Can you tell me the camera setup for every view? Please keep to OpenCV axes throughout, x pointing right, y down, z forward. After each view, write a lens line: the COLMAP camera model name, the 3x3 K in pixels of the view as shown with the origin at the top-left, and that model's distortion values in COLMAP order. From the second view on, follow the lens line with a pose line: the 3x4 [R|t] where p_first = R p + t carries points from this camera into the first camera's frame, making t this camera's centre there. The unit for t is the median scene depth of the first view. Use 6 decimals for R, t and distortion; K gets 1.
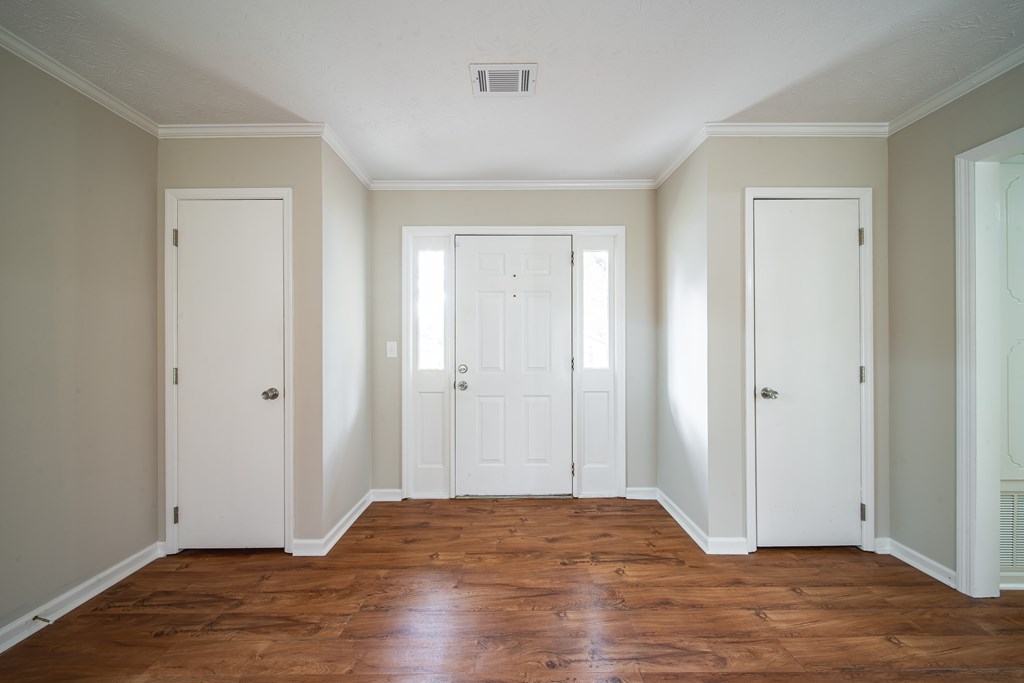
lens RADIAL K [[361.2, 0, 507.6], [0, 361.2, 344.4], [0, 0, 1]] dist [0.000040, -0.000479]
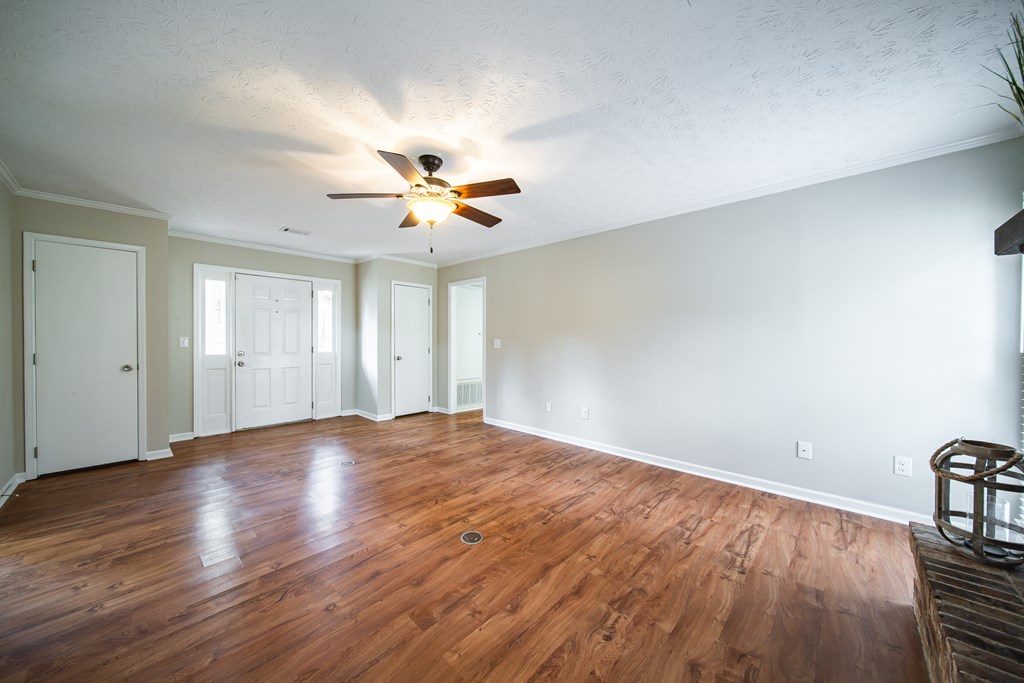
lens RADIAL K [[361.2, 0, 509.8], [0, 361.2, 342.6], [0, 0, 1]] dist [0.000040, -0.000479]
pose [[0.694274, -0.000263, 0.719711, -0.500636], [-0.005759, 0.999966, 0.005921, -0.000955], [-0.719688, -0.008256, 0.694248, -1.141562]]
